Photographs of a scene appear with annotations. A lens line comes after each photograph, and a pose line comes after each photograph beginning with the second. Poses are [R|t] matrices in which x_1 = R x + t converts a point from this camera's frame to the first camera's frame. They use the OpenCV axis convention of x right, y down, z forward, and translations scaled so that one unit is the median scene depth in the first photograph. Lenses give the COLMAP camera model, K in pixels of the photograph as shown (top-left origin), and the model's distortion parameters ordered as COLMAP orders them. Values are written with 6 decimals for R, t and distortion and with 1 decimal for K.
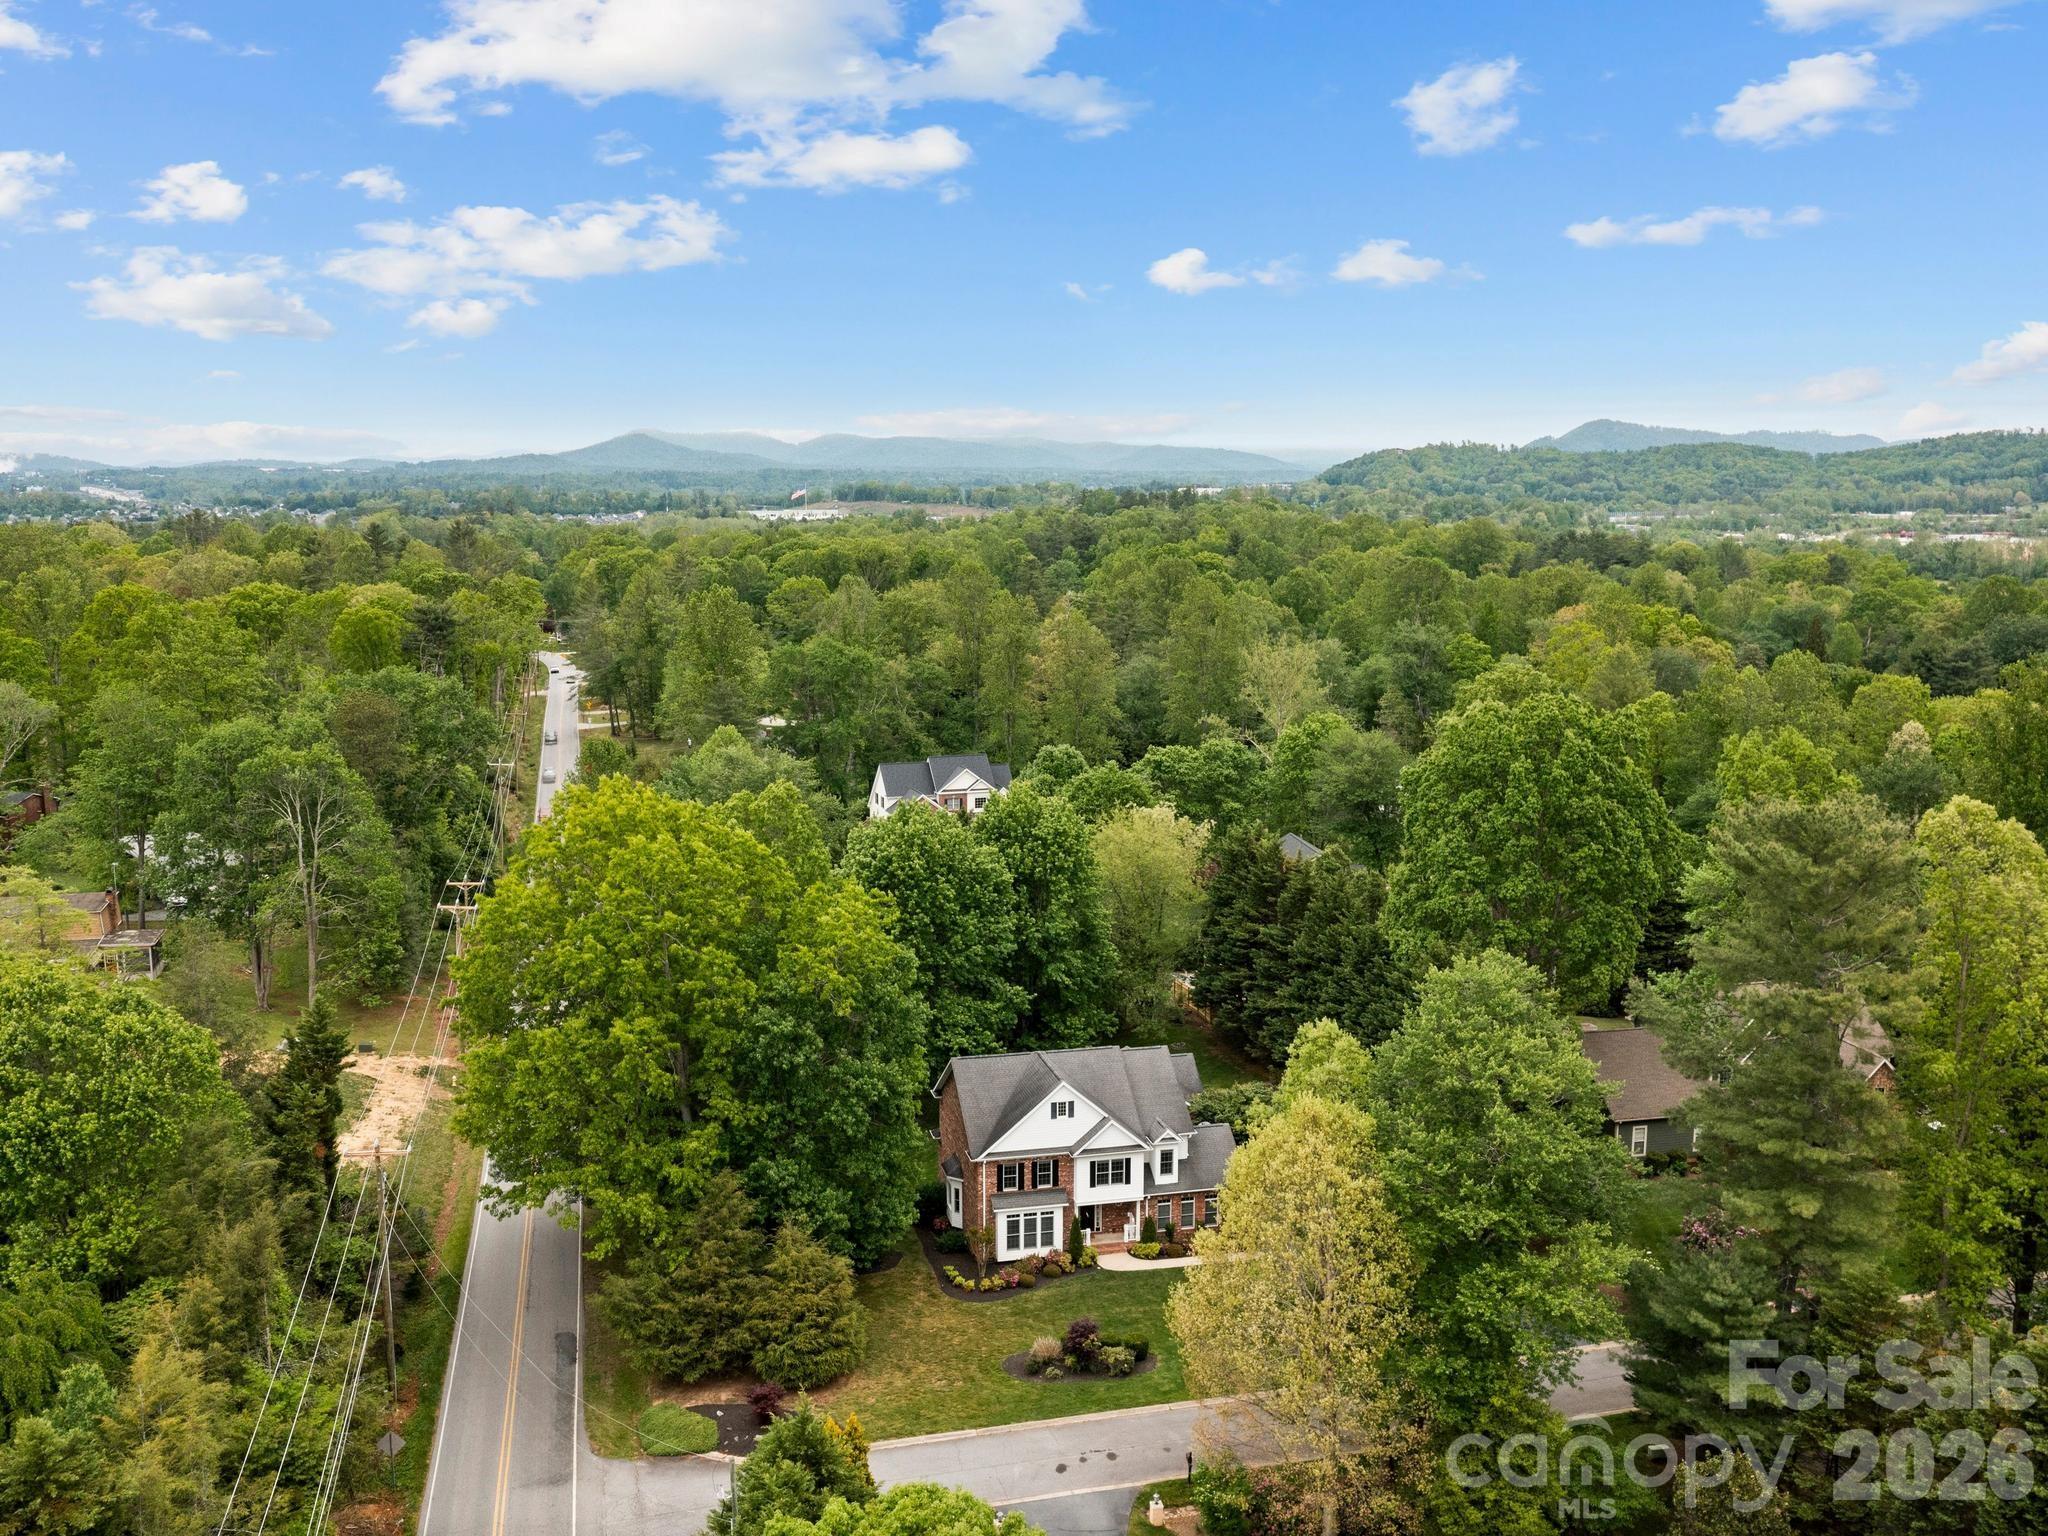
lens RADIAL K [[1872.9, 0, 982.7], [0, 1872.9, 771.4], [0, 0, 1]] dist [-0.007615, 0.000000]
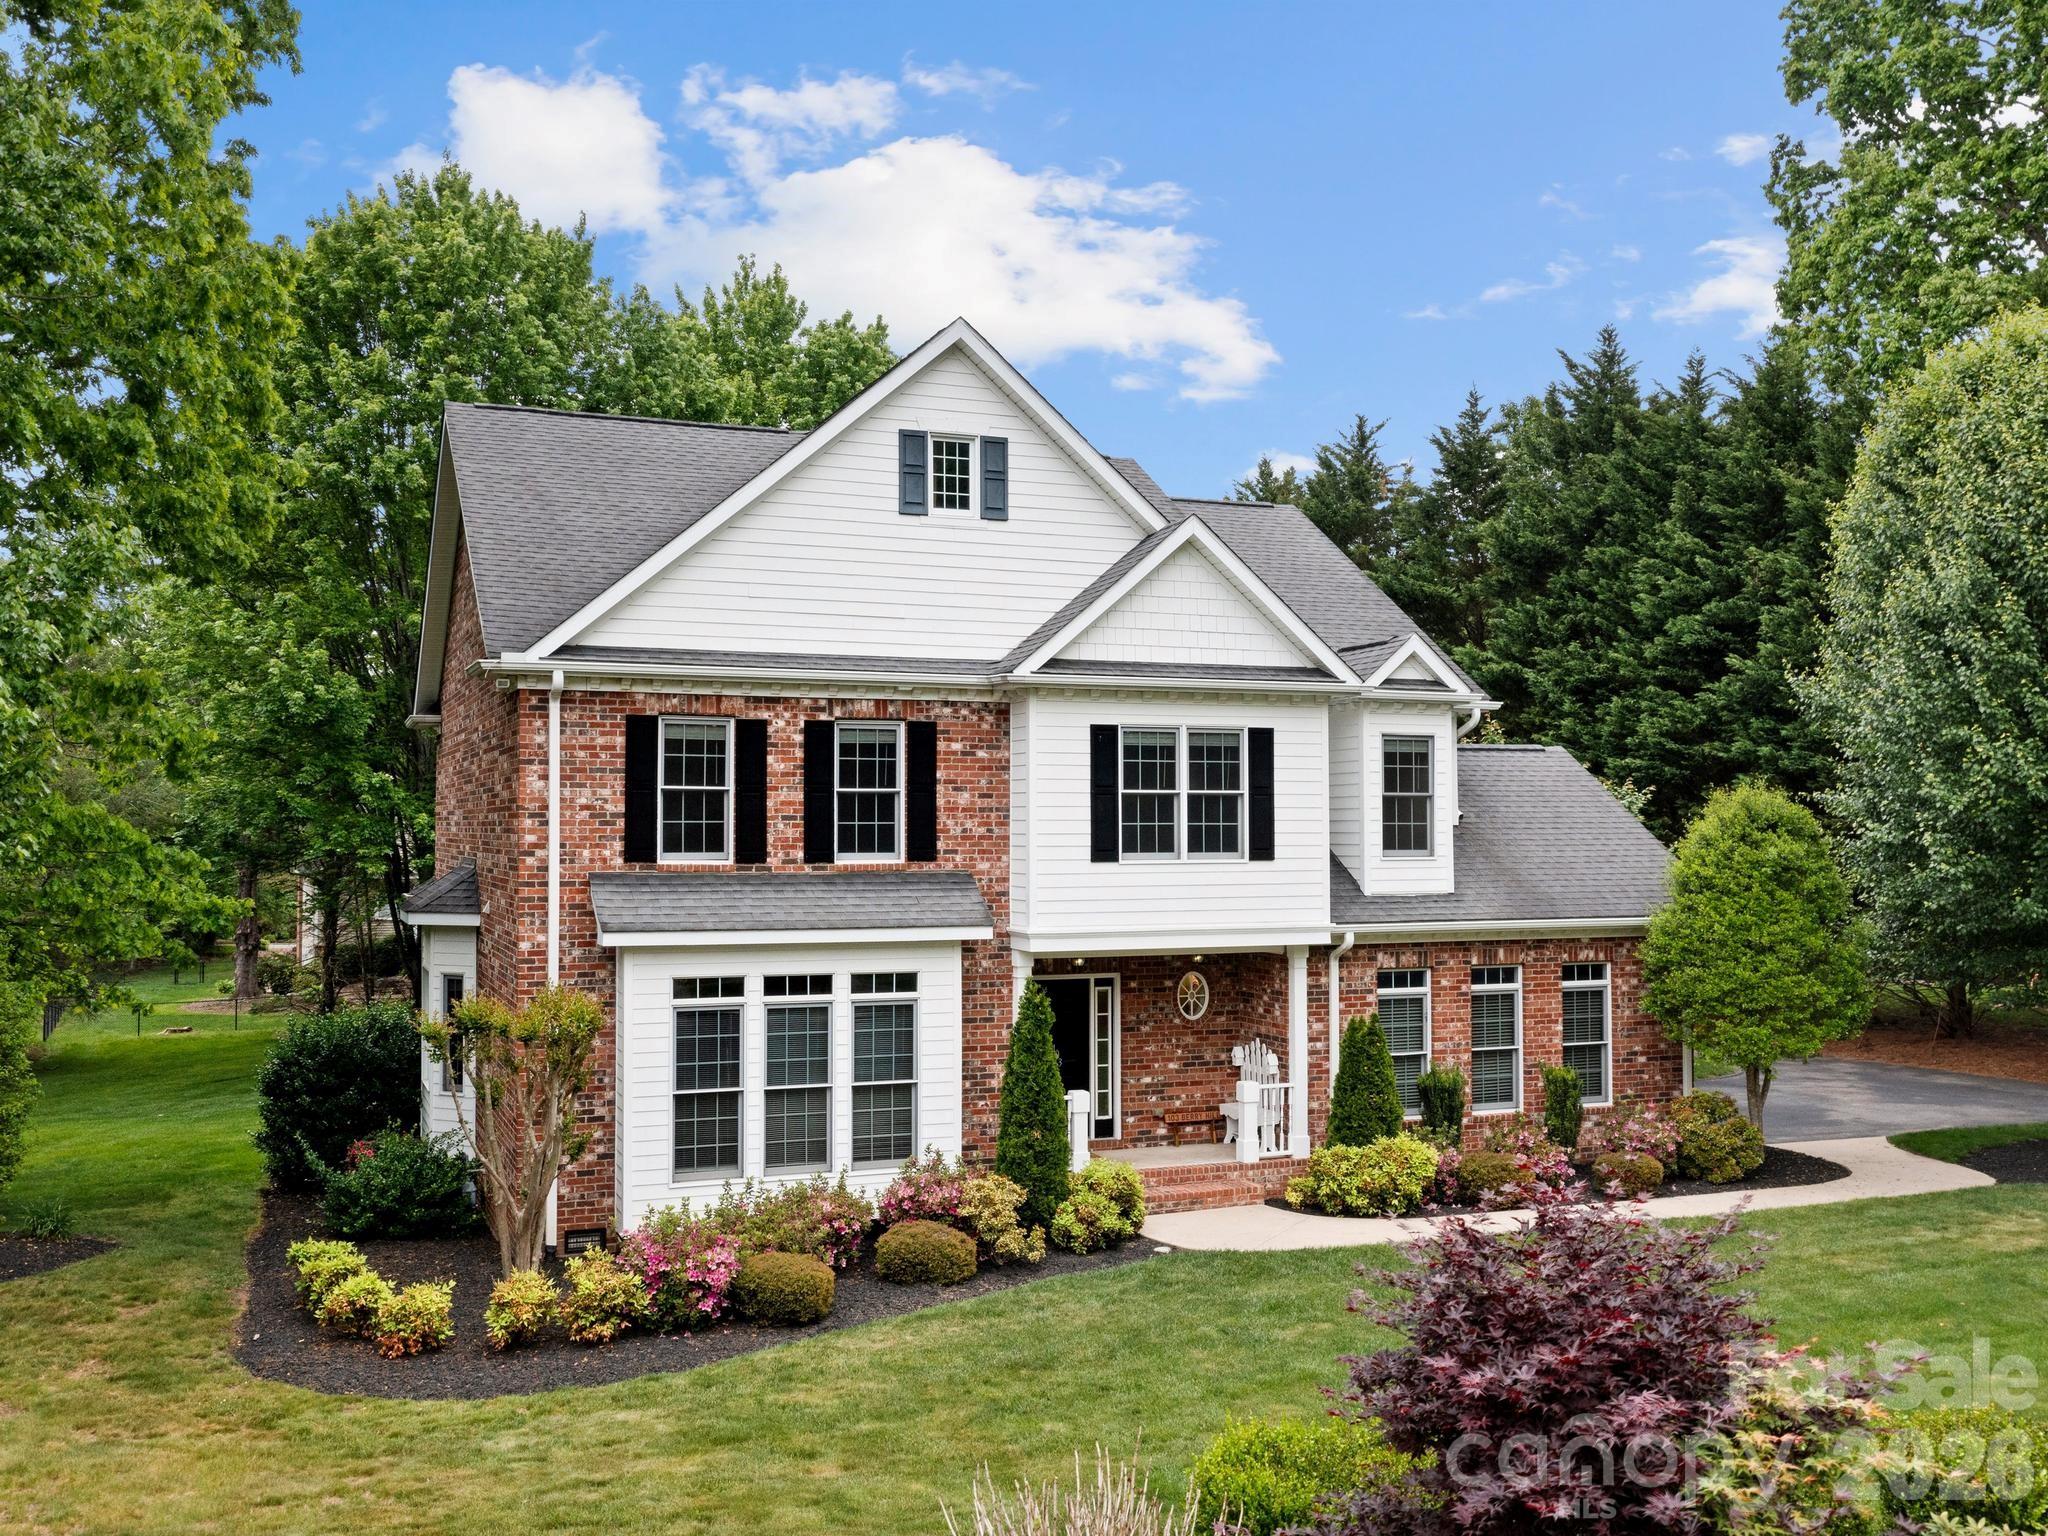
lens RADIAL K [[1872.9, 0, 1009.3], [0, 1872.9, 760.6], [0, 0, 1]] dist [-0.007615, 0.000000]
pose [[0.987249, 0.011068, 0.158795, 0.015855], [0.021482, 0.979190, -0.201805, 0.252093], [-0.157725, 0.202643, 0.966467, 0.800540]]
